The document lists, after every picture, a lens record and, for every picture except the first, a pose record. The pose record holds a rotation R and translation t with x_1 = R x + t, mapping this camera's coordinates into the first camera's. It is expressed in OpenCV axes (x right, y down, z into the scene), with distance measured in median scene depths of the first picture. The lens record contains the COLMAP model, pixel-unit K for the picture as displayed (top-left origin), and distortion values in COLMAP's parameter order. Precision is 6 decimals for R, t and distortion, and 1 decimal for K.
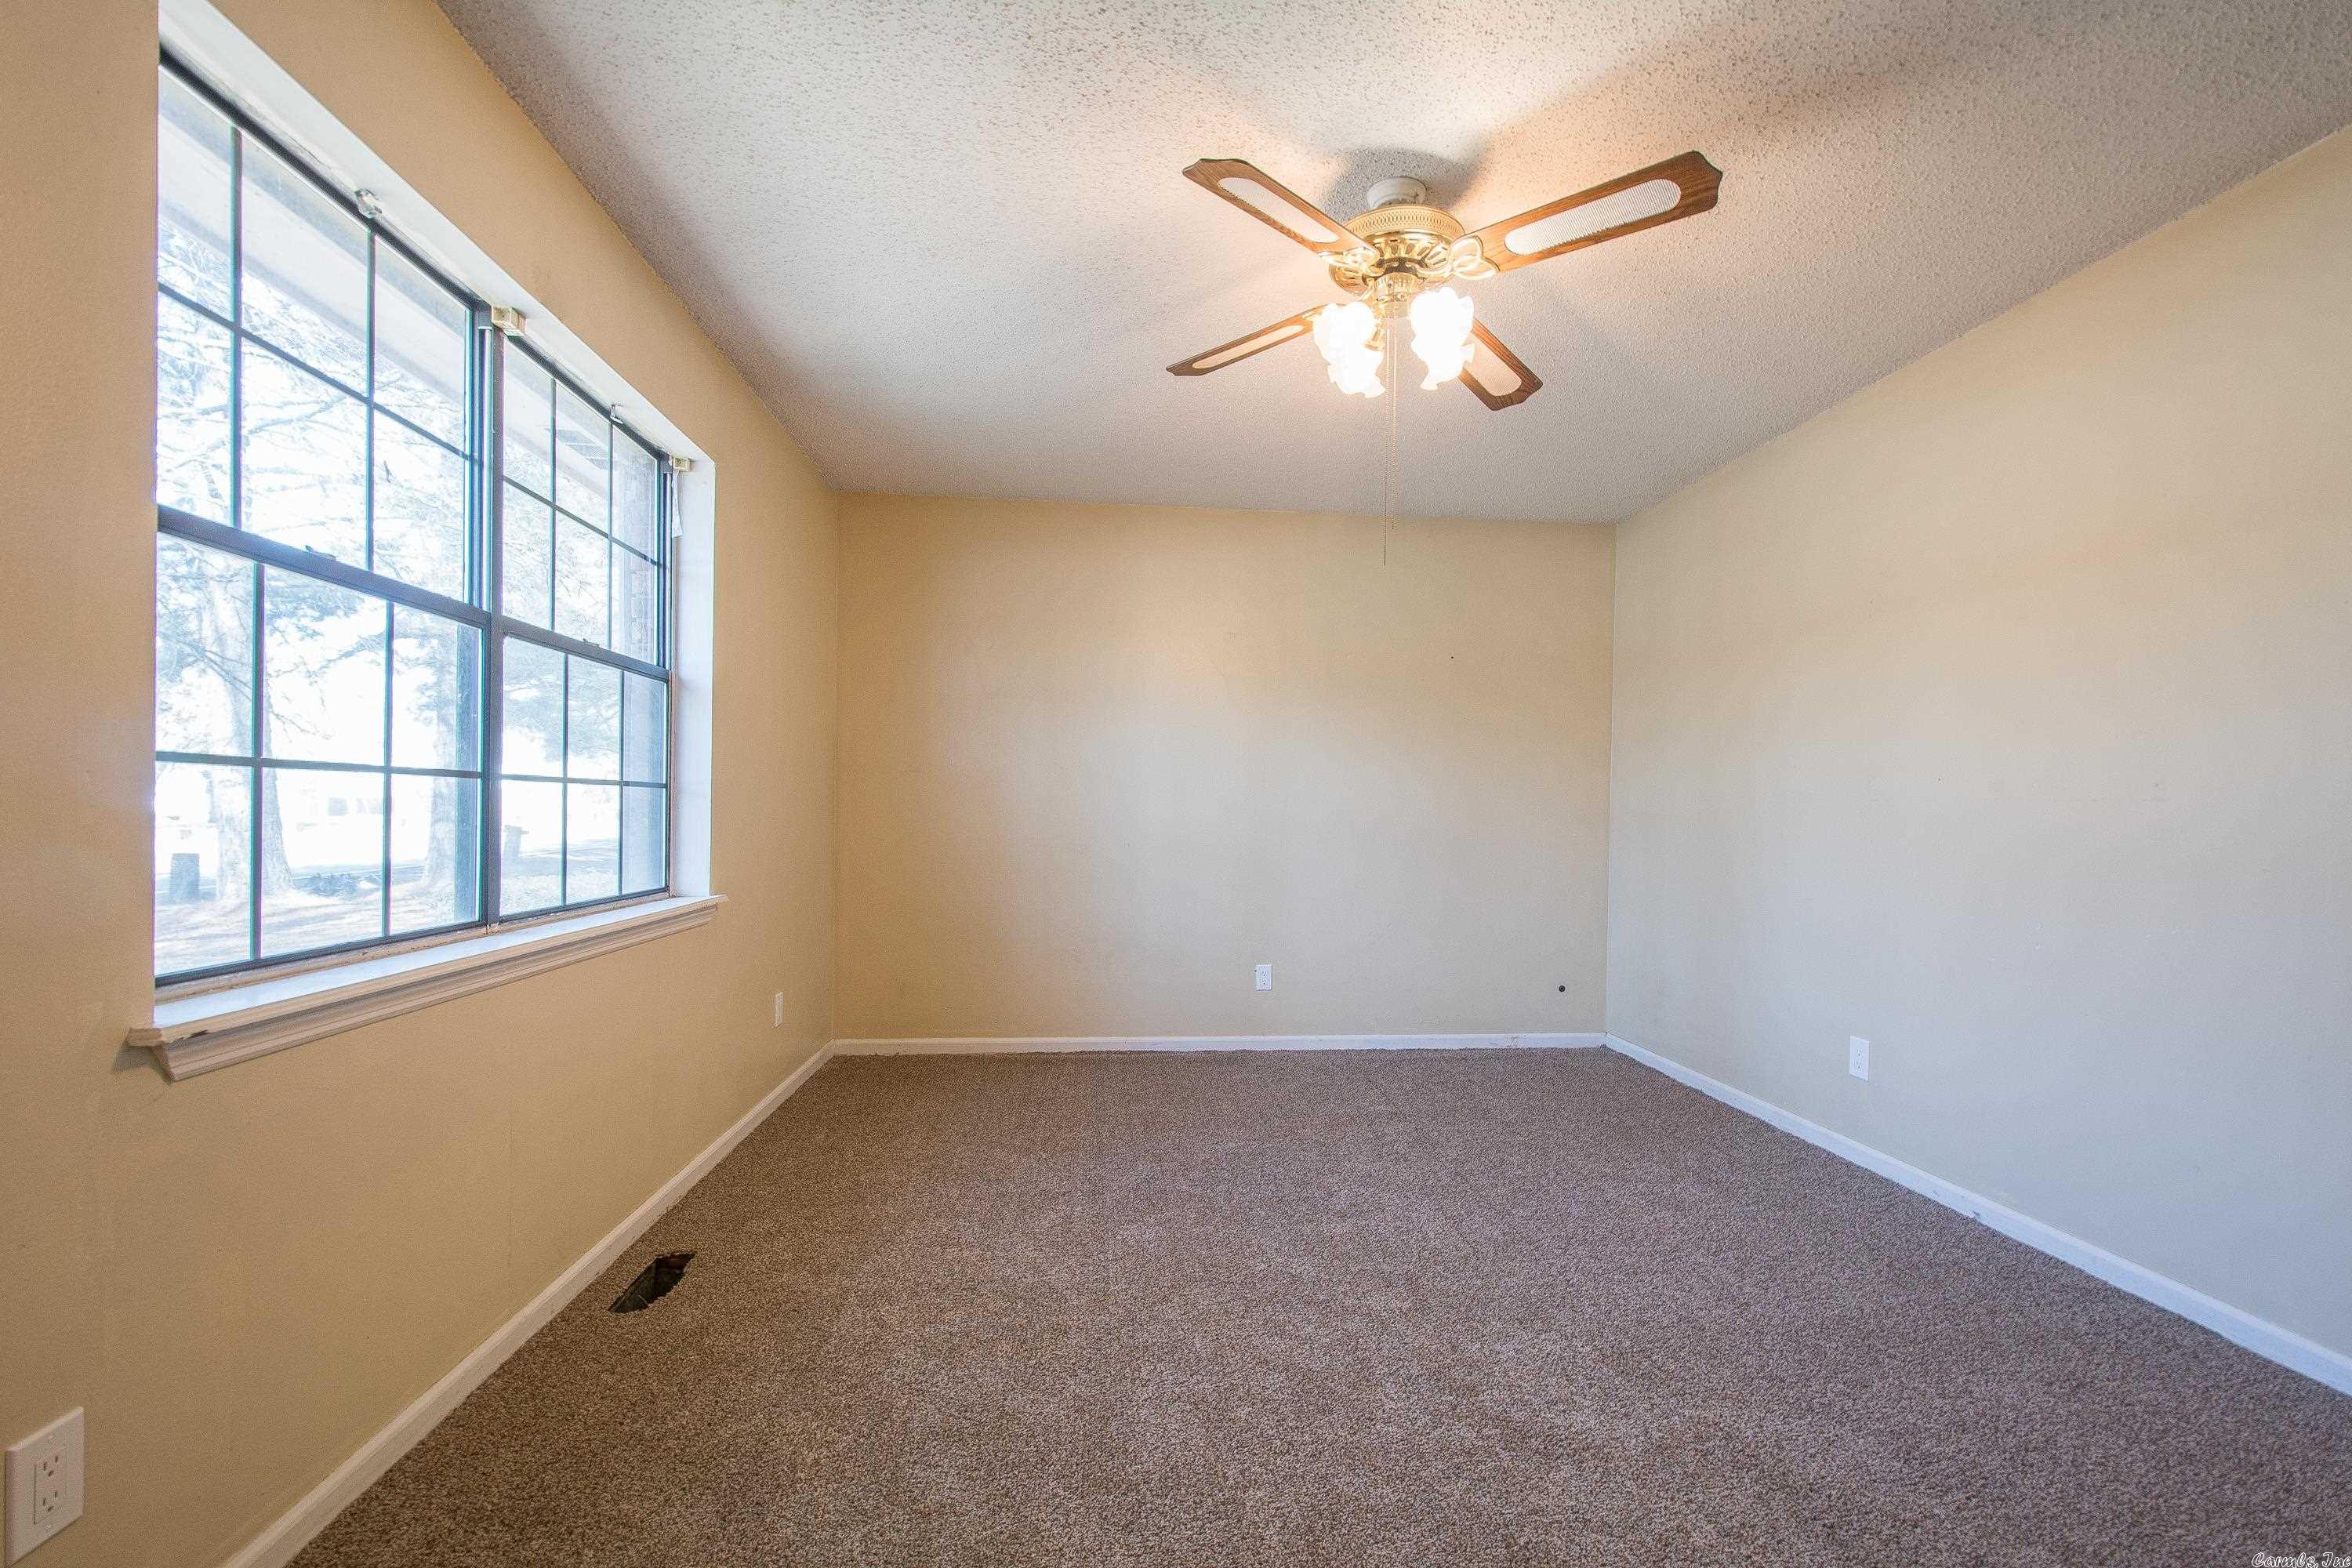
lens RADIAL K [[1044.6, 0, 1173.6], [0, 1044.6, 822.1], [0, 0, 1]] dist [0.010918, -0.000758]
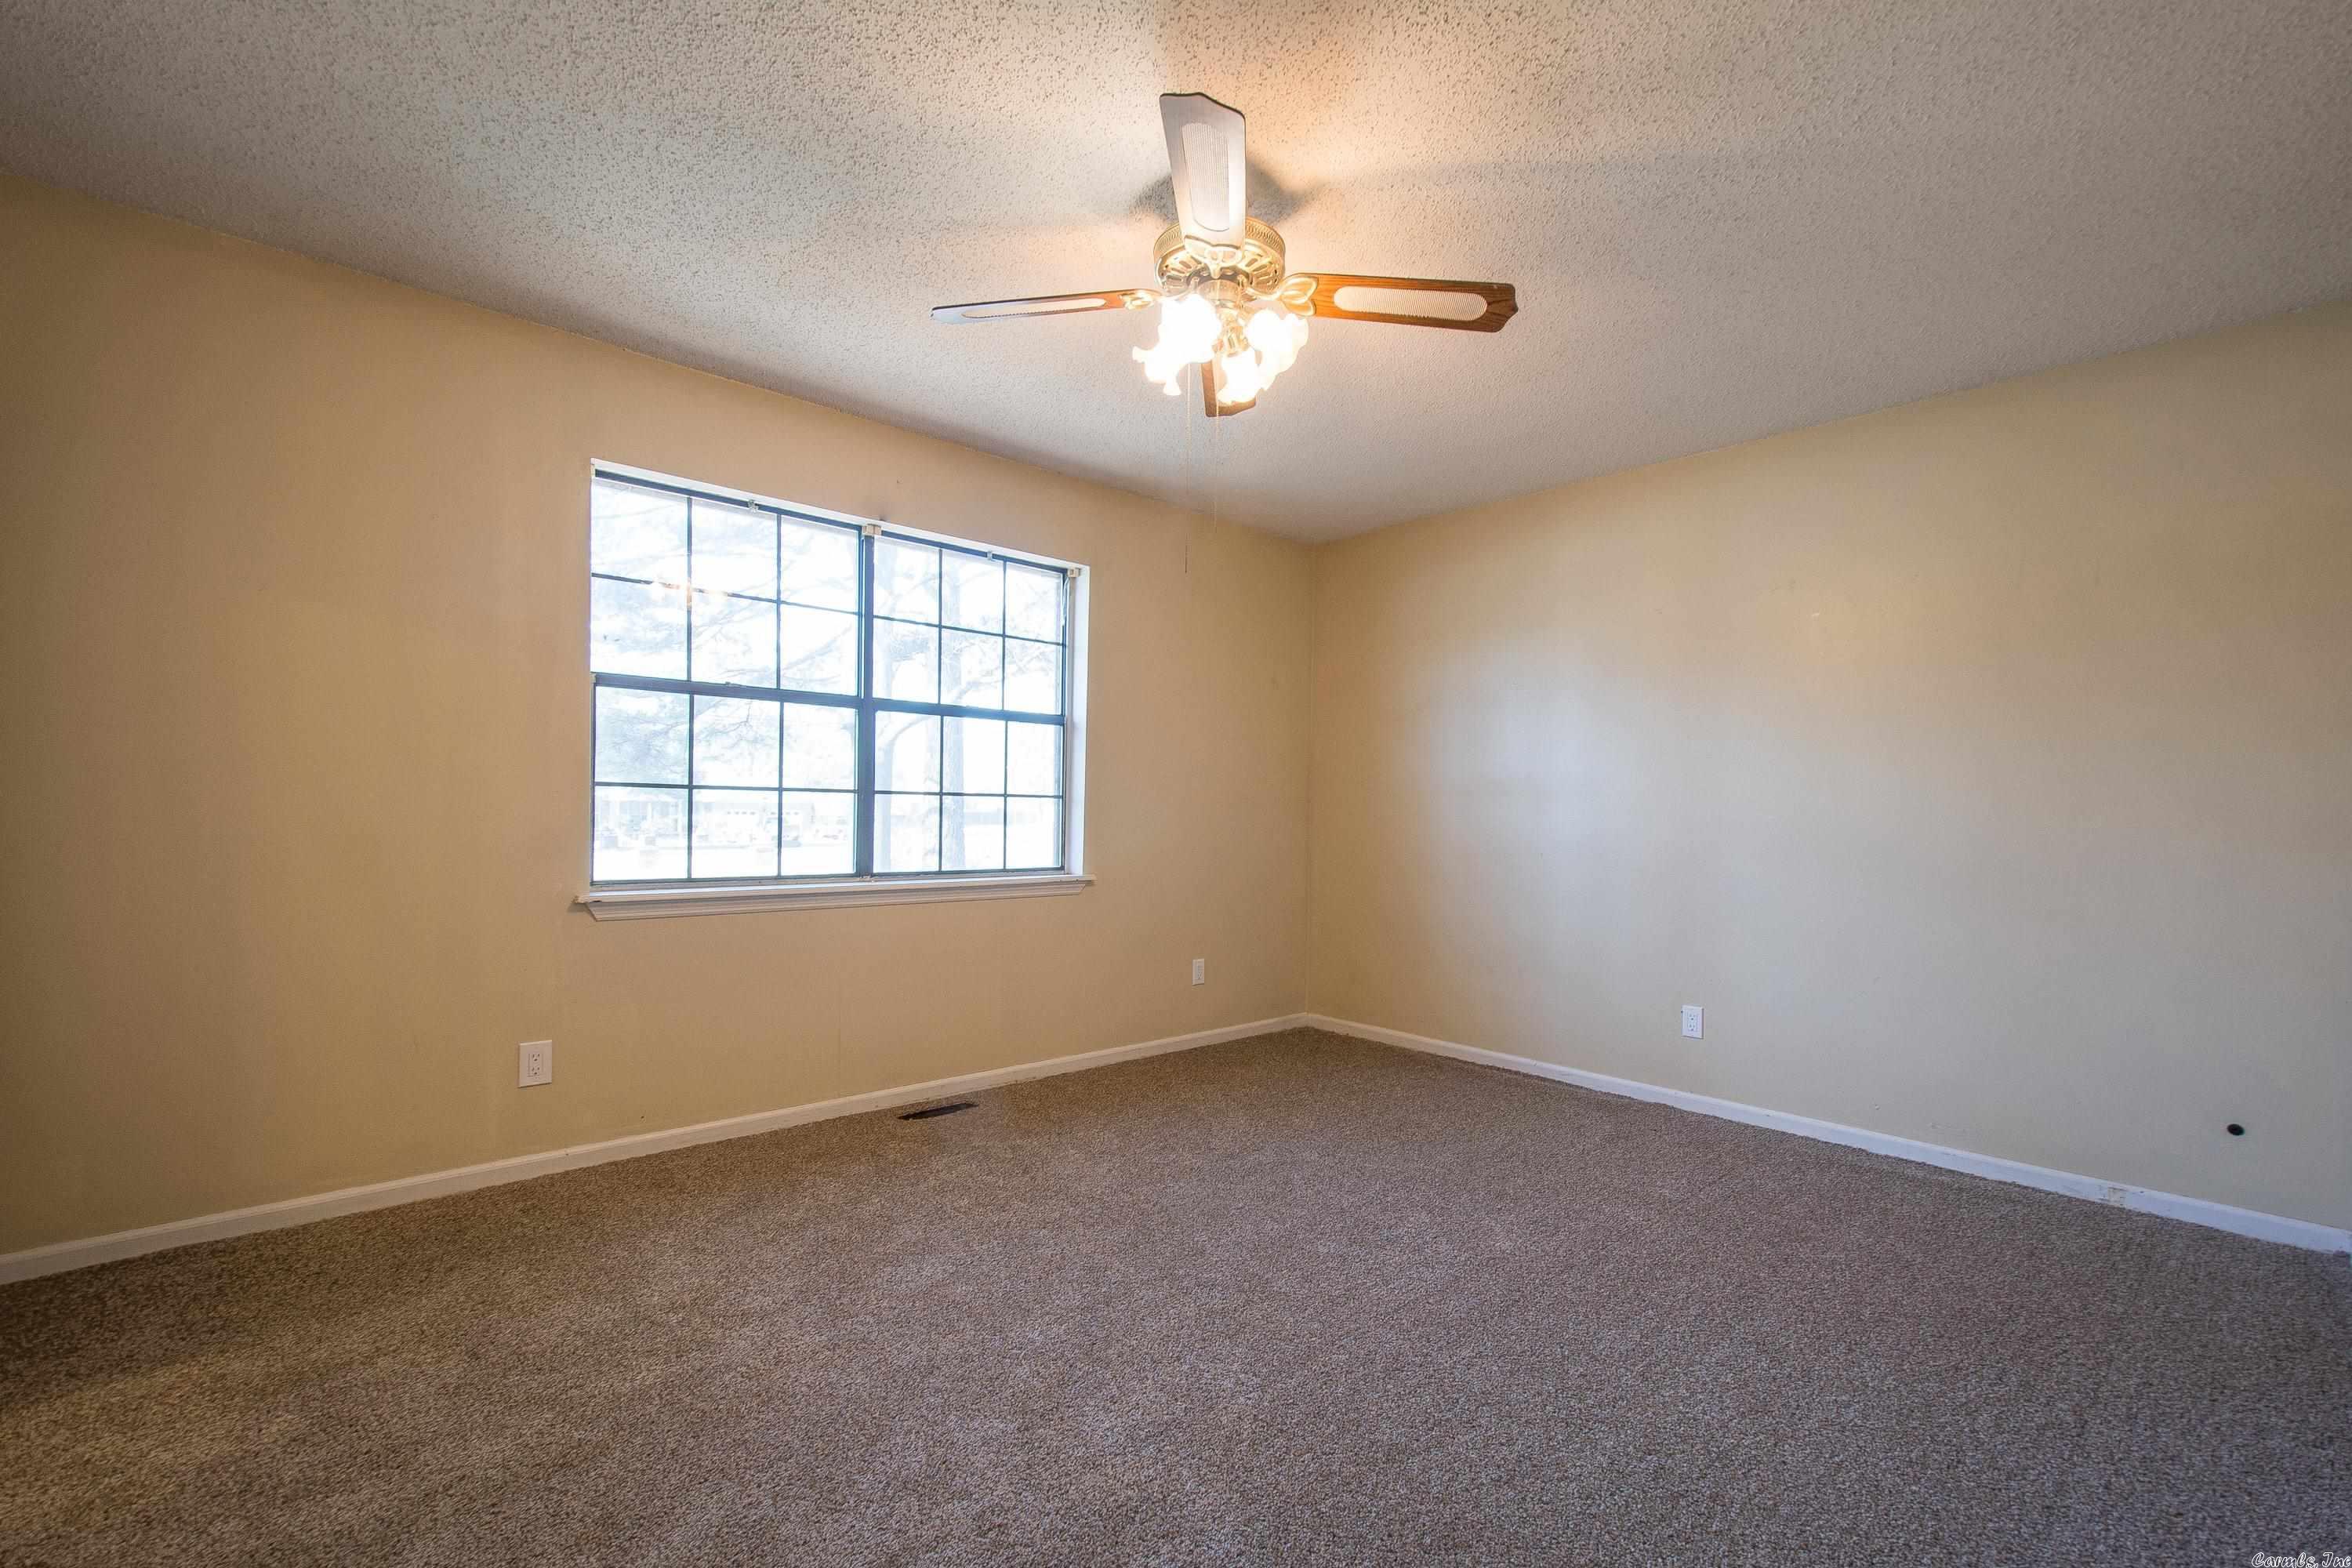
lens RADIAL K [[1044.6, 0, 1173.6], [0, 1044.6, 822.1], [0, 0, 1]] dist [0.010918, -0.000758]
pose [[0.590119, 0.009145, -0.807265, 0.762716], [-0.016716, 0.999860, -0.000892, 0.000440], [0.807144, 0.014020, 0.590189, 0.282041]]
